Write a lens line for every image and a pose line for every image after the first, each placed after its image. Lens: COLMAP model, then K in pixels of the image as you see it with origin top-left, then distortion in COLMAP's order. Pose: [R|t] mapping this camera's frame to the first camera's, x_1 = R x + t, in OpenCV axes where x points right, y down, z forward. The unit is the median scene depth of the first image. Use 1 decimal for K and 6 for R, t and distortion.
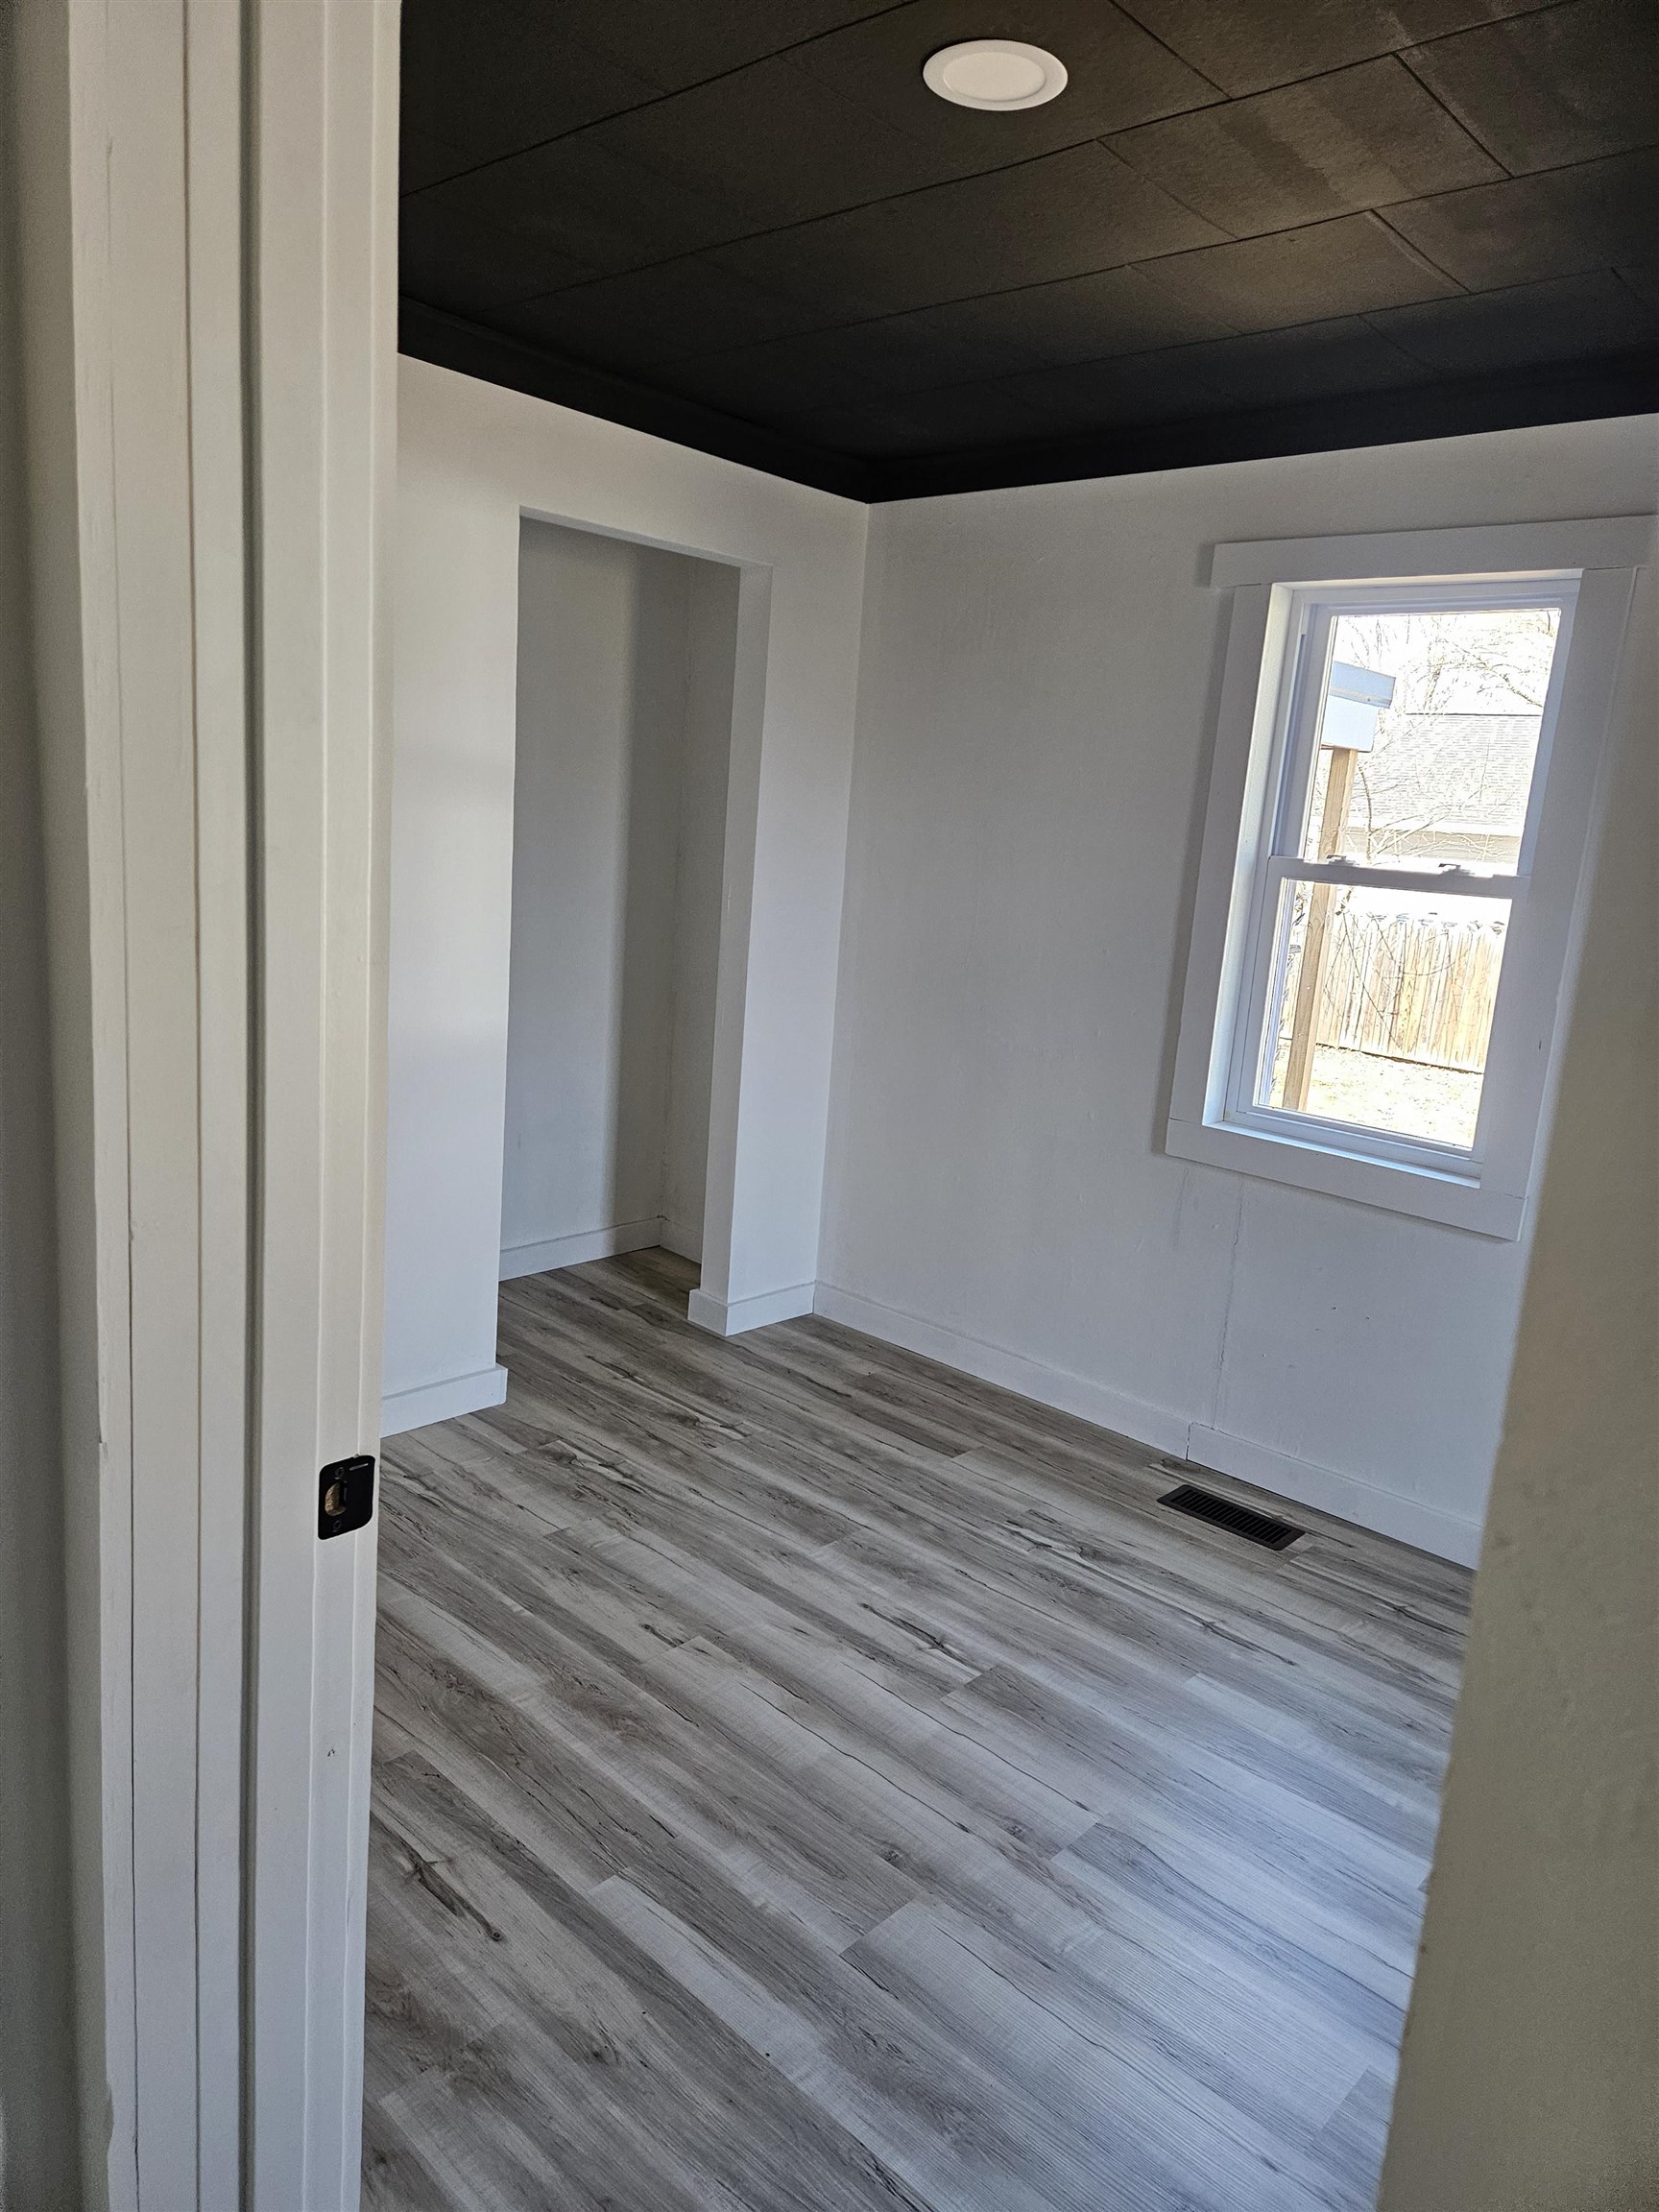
lens RADIAL K [[1473.9, 0, 842.2], [0, 1473.9, 1083.0], [0, 0, 1]] dist [0.088635, -0.079709]
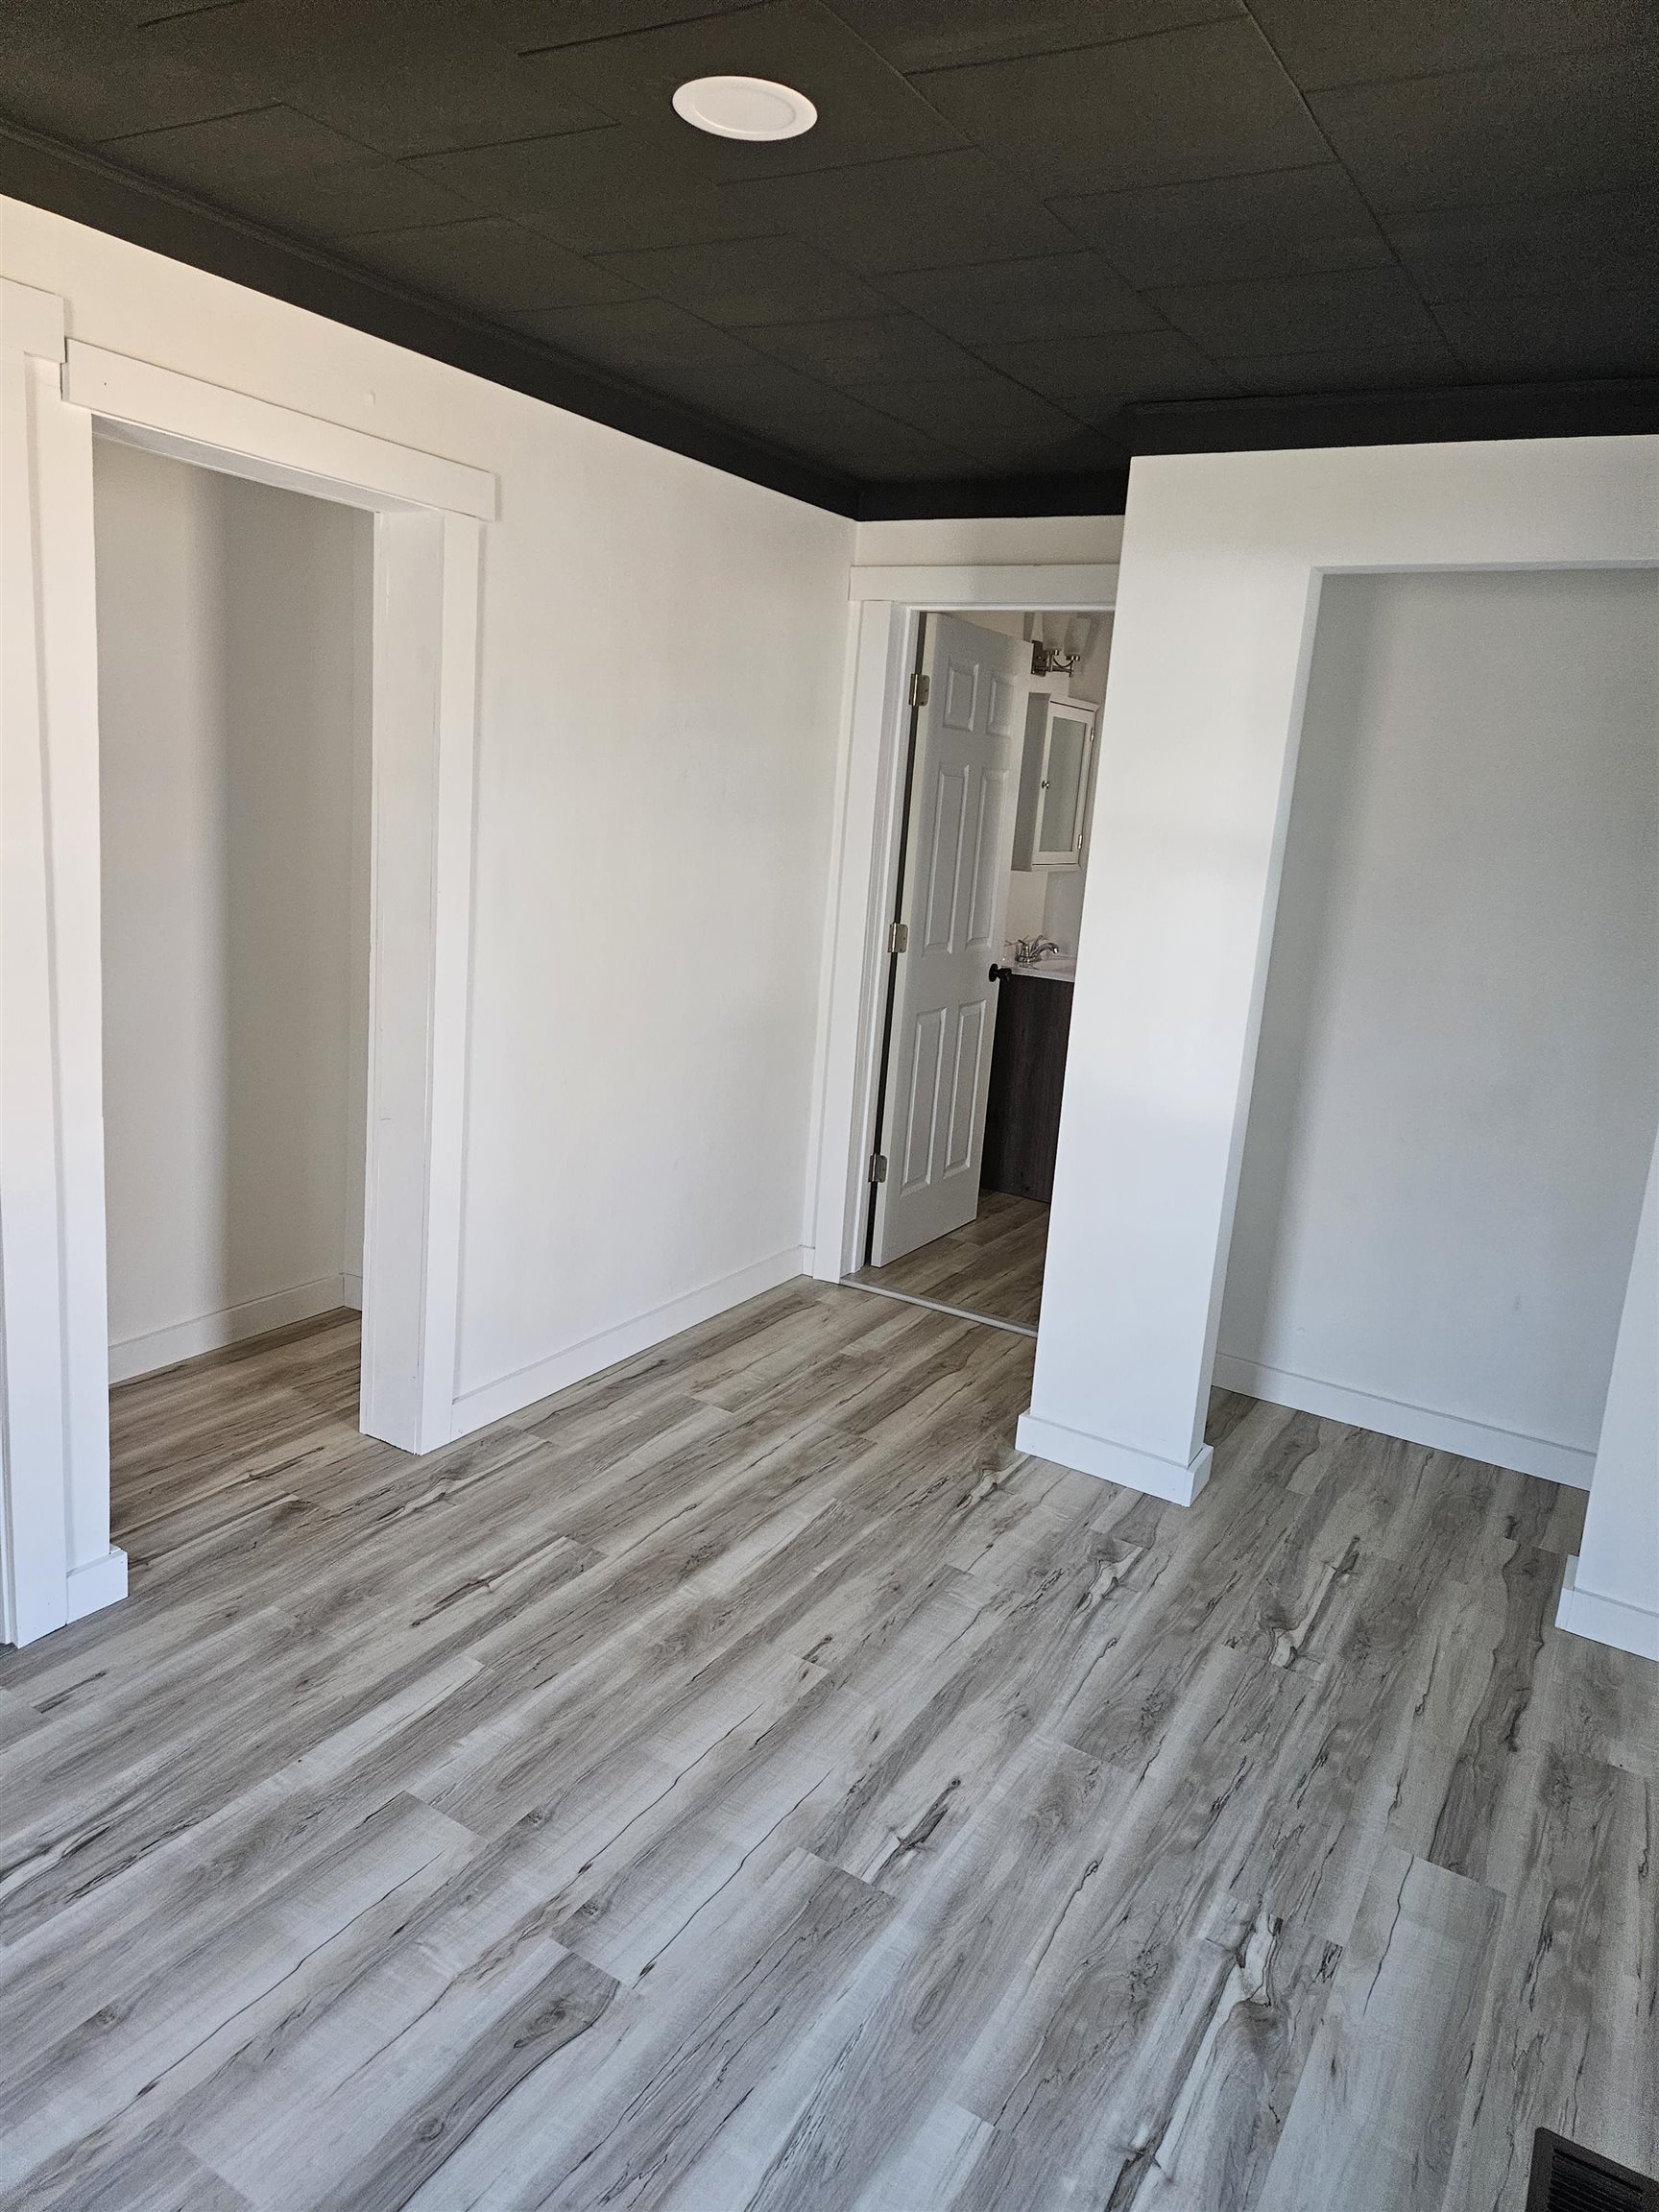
lens RADIAL K [[1473.9, 0, 842.2], [0, 1473.9, 1083.0], [0, 0, 1]] dist [0.088635, -0.079709]
pose [[0.200146, 0.139448, -0.969792, 0.777068], [-0.238943, 0.966880, 0.089716, -0.103068], [0.950183, 0.213768, 0.226838, 0.639760]]
